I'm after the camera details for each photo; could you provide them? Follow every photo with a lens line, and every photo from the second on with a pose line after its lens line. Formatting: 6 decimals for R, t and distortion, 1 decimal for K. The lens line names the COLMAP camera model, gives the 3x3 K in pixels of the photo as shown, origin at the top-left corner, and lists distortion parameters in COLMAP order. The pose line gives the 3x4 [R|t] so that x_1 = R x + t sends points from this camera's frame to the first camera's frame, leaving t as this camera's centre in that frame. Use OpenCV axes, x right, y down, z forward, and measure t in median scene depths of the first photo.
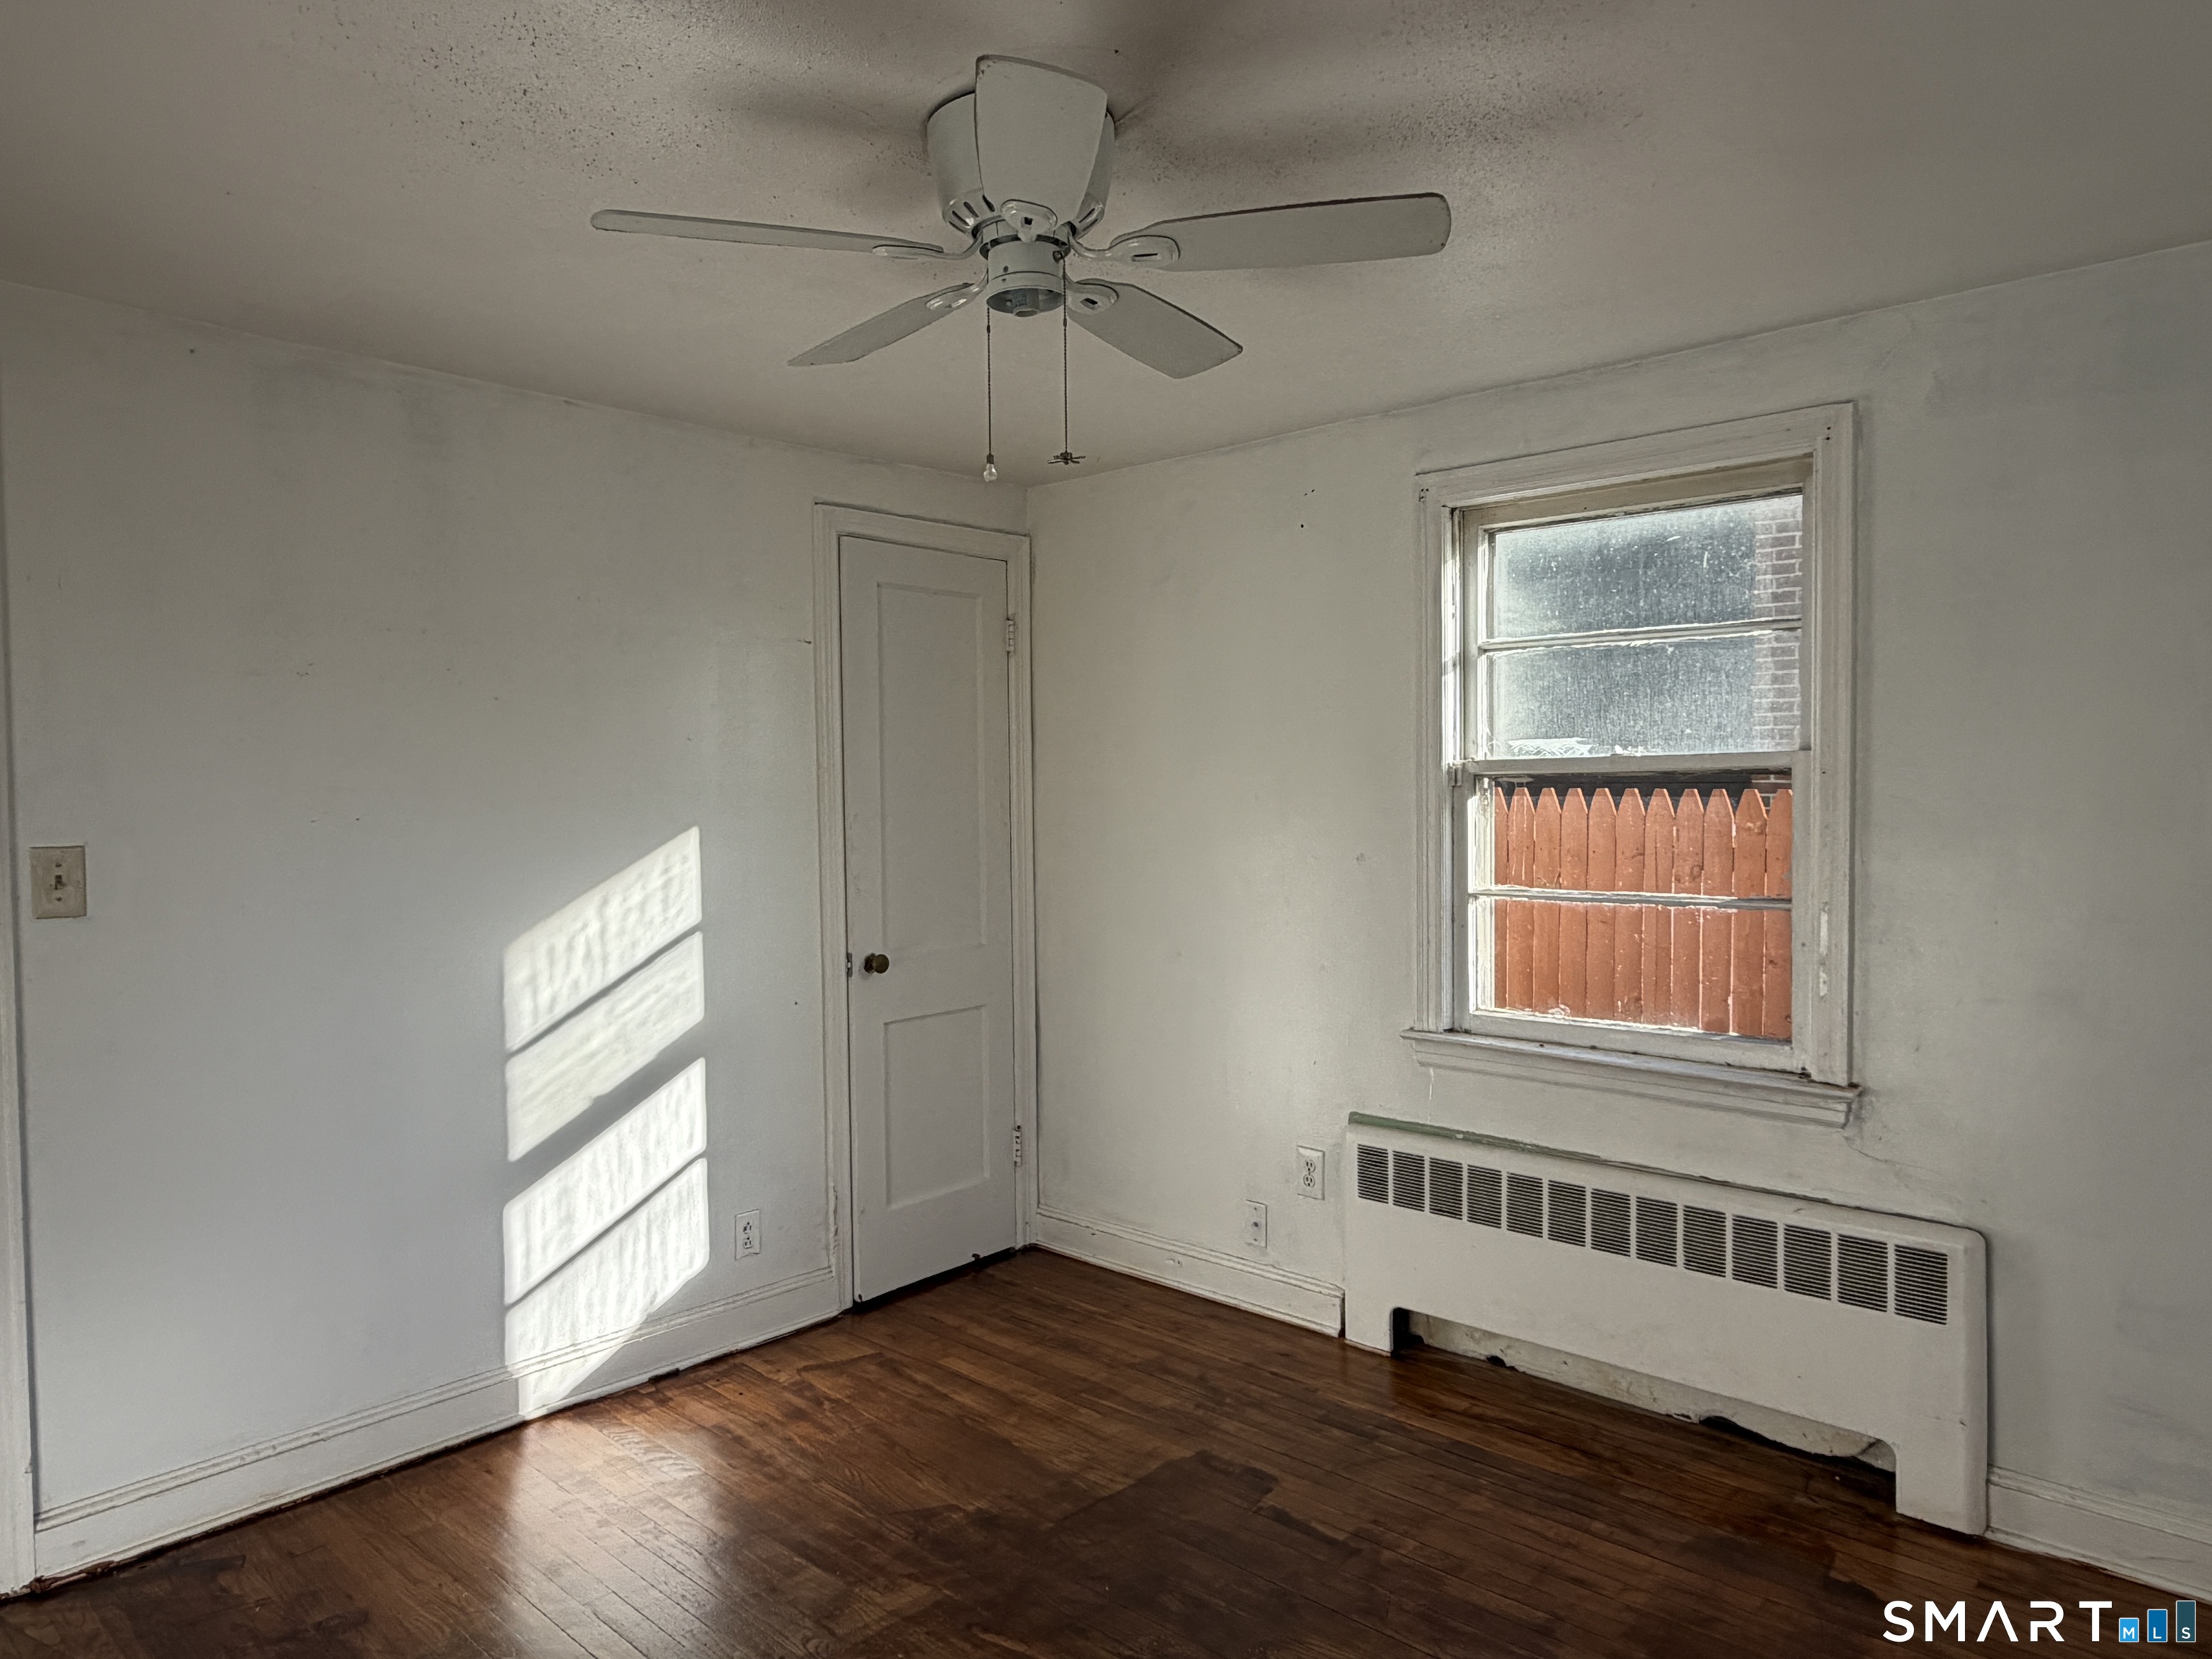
lens RADIAL K [[1437.1, 0, 1086.5], [0, 1437.1, 823.3], [0, 0, 1]] dist [-0.000717, 0.000887]
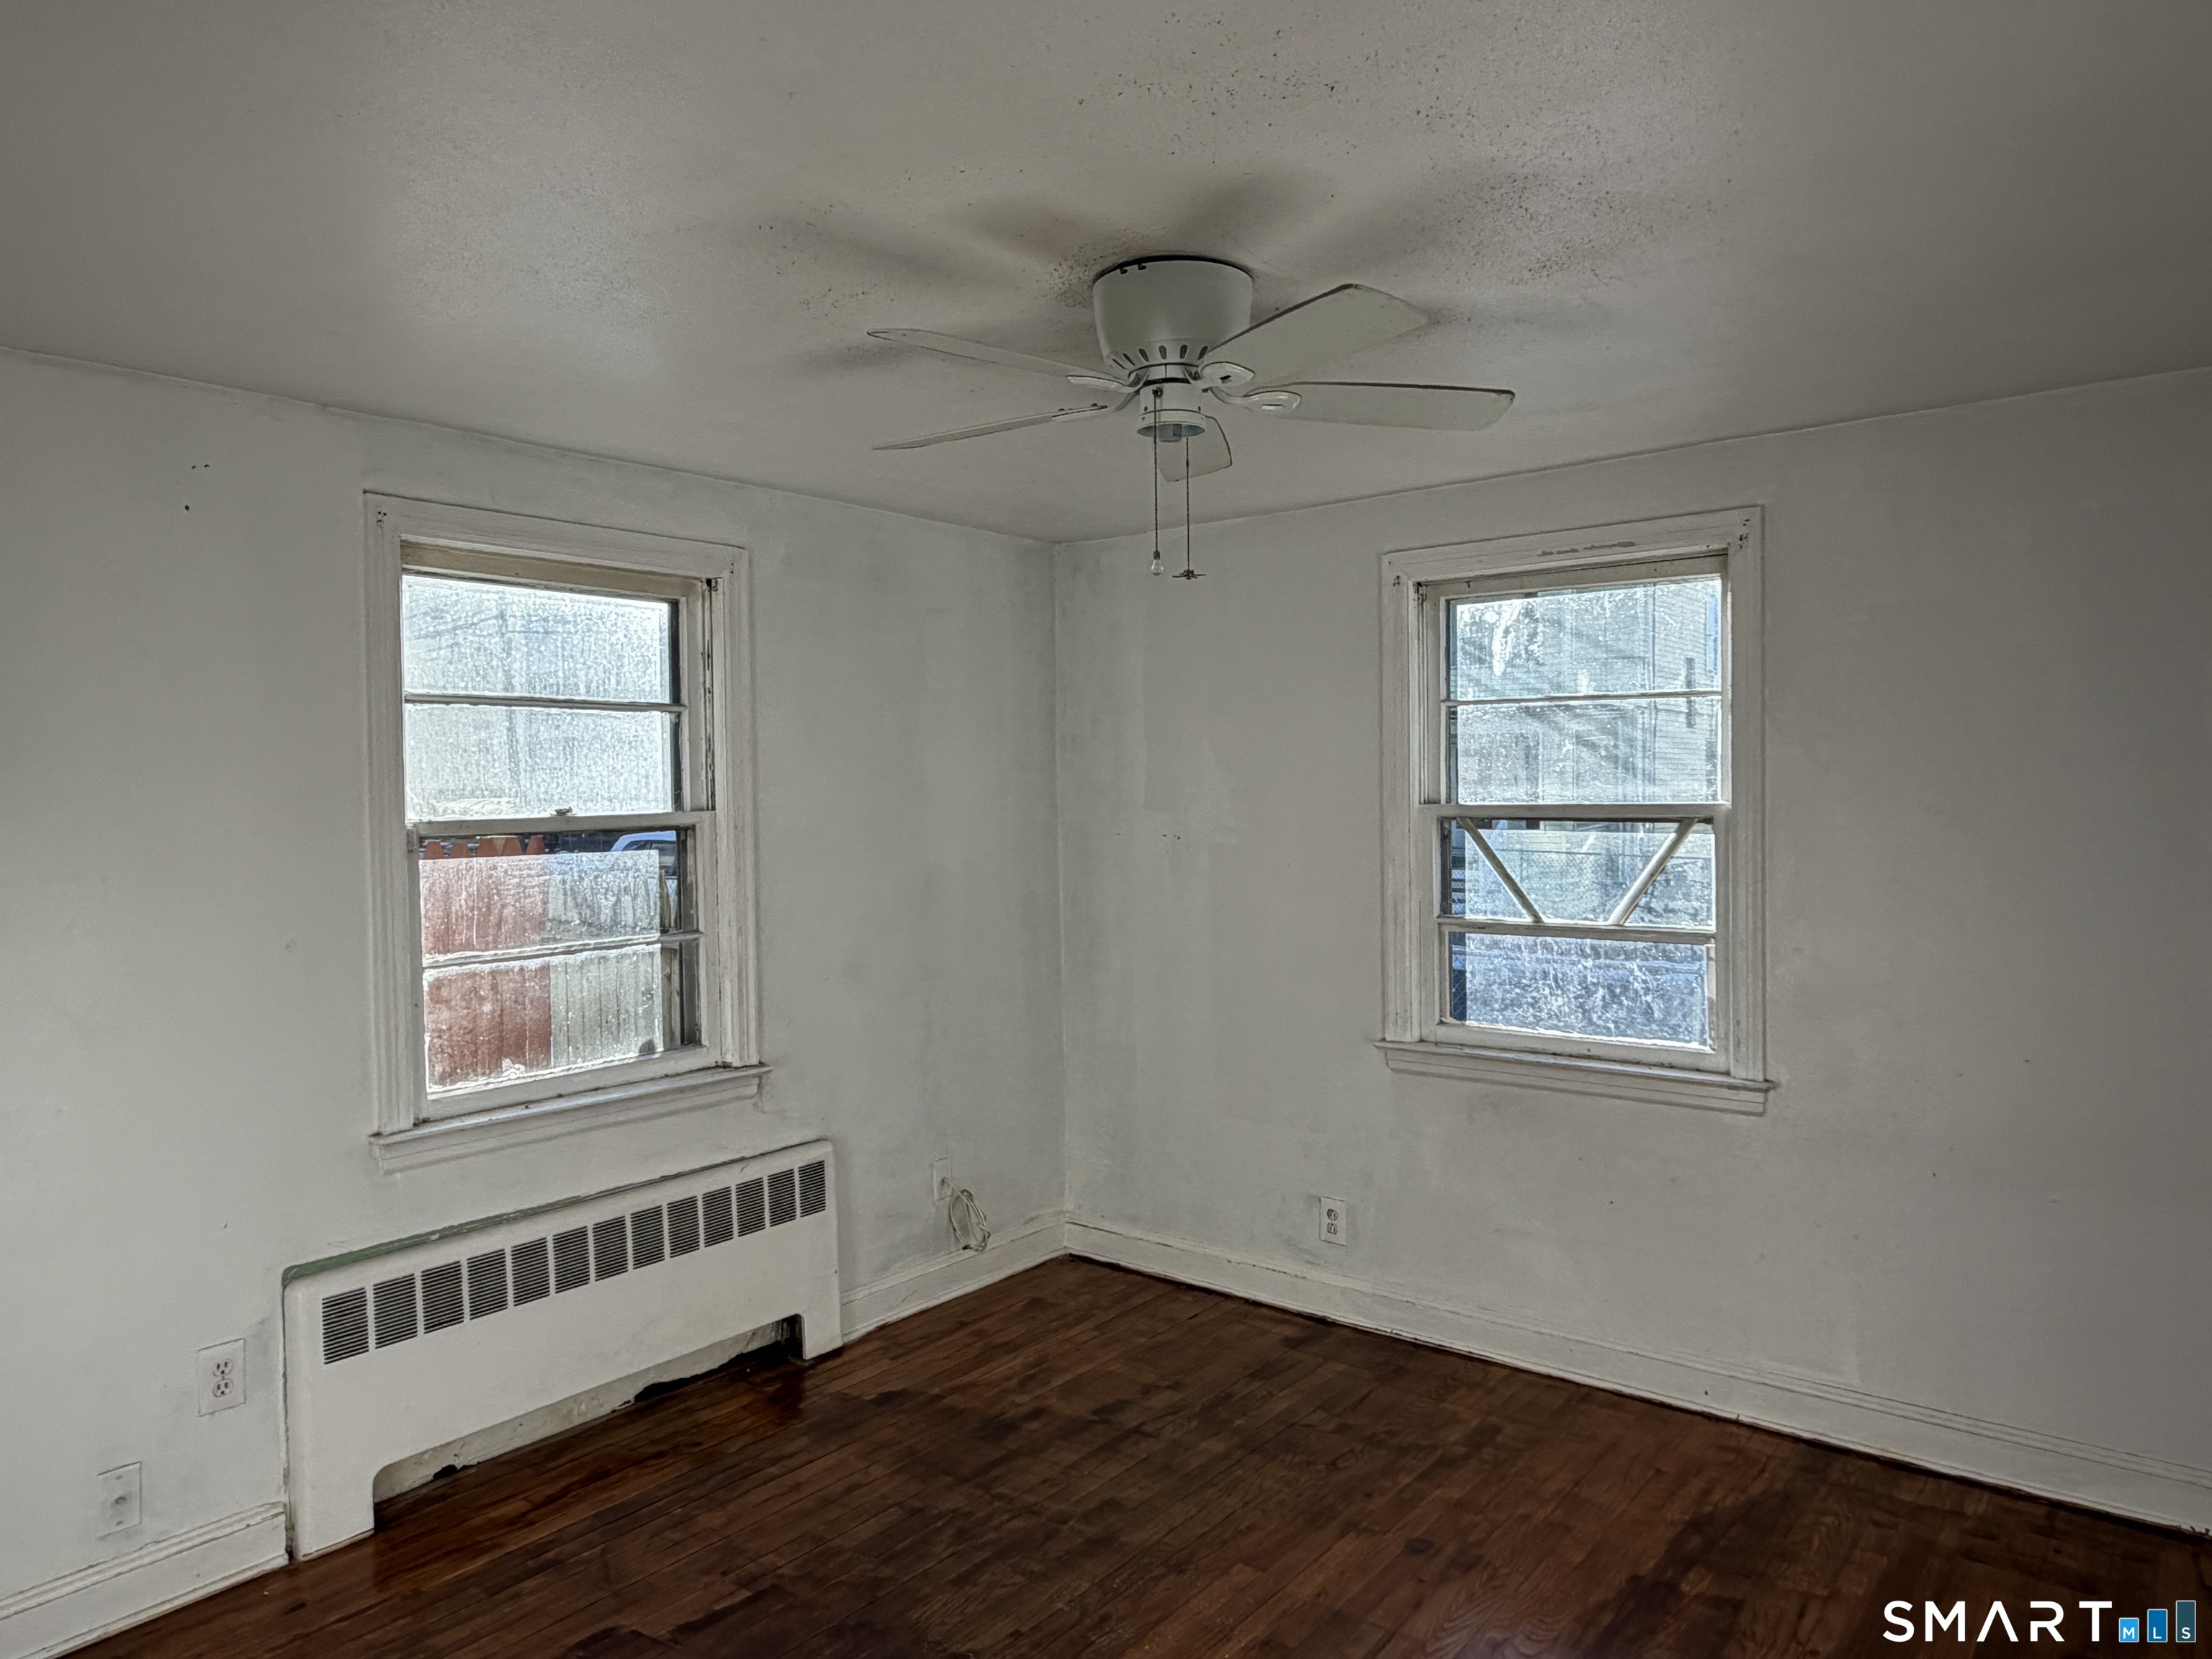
lens RADIAL K [[1437.1, 0, 1086.5], [0, 1437.1, 823.3], [0, 0, 1]] dist [-0.000717, 0.000887]
pose [[-0.062747, -0.011528, 0.997963, -0.730428], [0.048013, 0.998741, 0.014556, -0.038841], [-0.996874, 0.048828, -0.062114, 0.699677]]
